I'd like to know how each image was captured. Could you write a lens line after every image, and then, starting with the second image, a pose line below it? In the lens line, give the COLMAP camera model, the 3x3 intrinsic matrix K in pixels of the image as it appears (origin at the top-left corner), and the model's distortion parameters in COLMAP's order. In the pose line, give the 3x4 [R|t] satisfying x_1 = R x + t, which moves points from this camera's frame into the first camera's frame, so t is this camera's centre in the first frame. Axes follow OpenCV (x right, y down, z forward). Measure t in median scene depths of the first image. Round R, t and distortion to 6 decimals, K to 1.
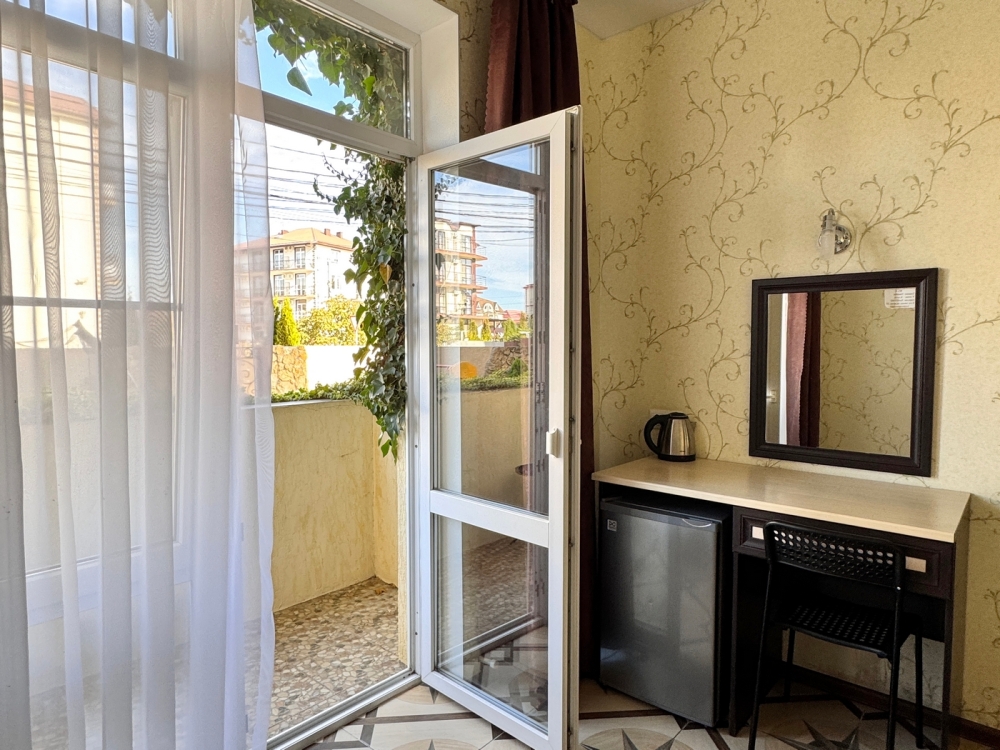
lens RADIAL K [[606.7, 0, 500.2], [0, 606.7, 372.4], [0, 0, 1]] dist [-0.002431, 0.000920]
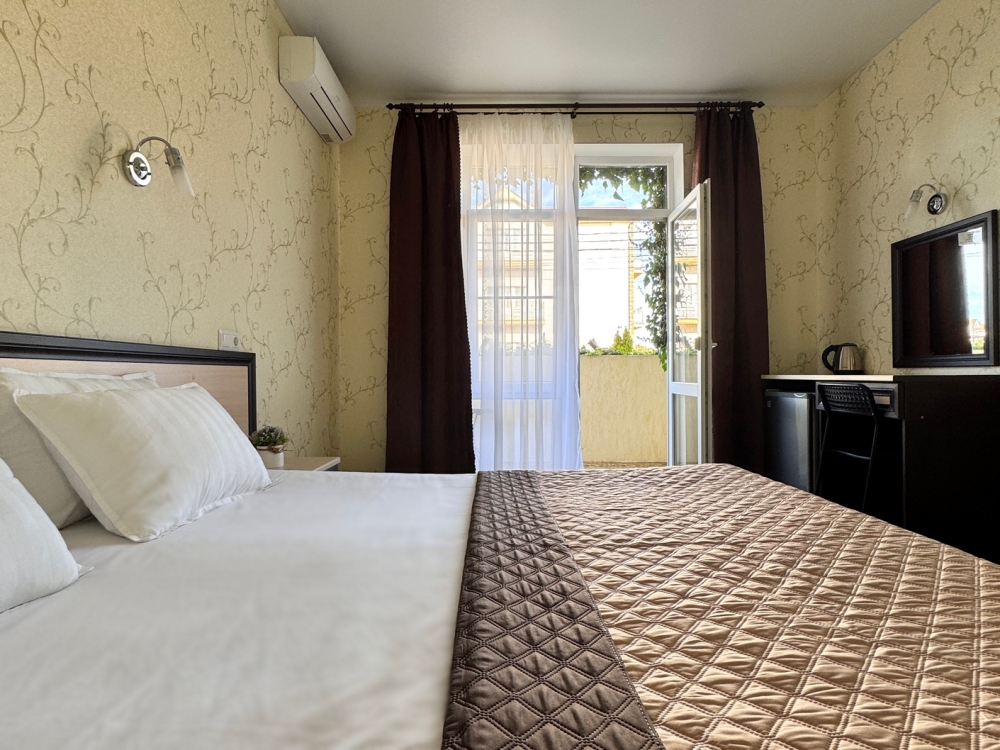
lens RADIAL K [[510.7, 0, 502.3], [0, 510.7, 372.9], [0, 0, 1]] dist [-0.001242, 0.000454]
pose [[0.654821, -0.006761, -0.755754, 0.773324], [-0.033216, 0.998736, -0.037714, 0.243930], [0.755054, 0.049799, 0.653769, -0.500421]]
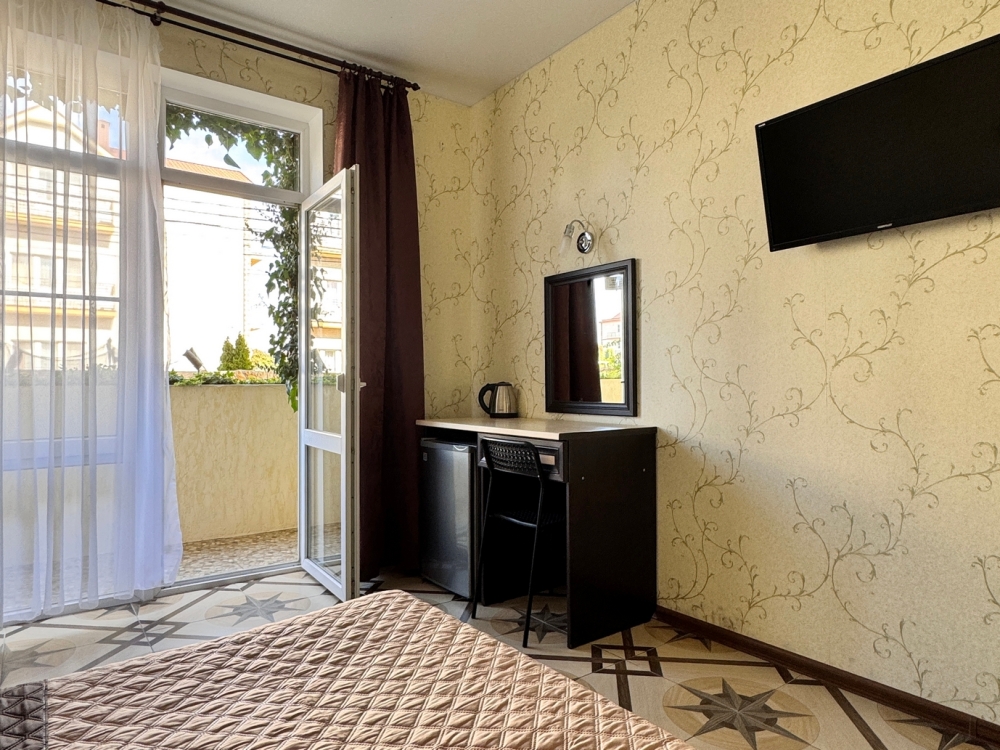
lens RADIAL K [[620.8, 0, 500.6], [0, 620.8, 373.1], [0, 0, 1]] dist [-0.002656, -0.000606]
pose [[0.975867, -0.009026, -0.218178, 0.657572], [-0.005405, 0.997841, -0.065455, 0.154303], [0.218298, 0.065055, 0.973711, -0.342796]]
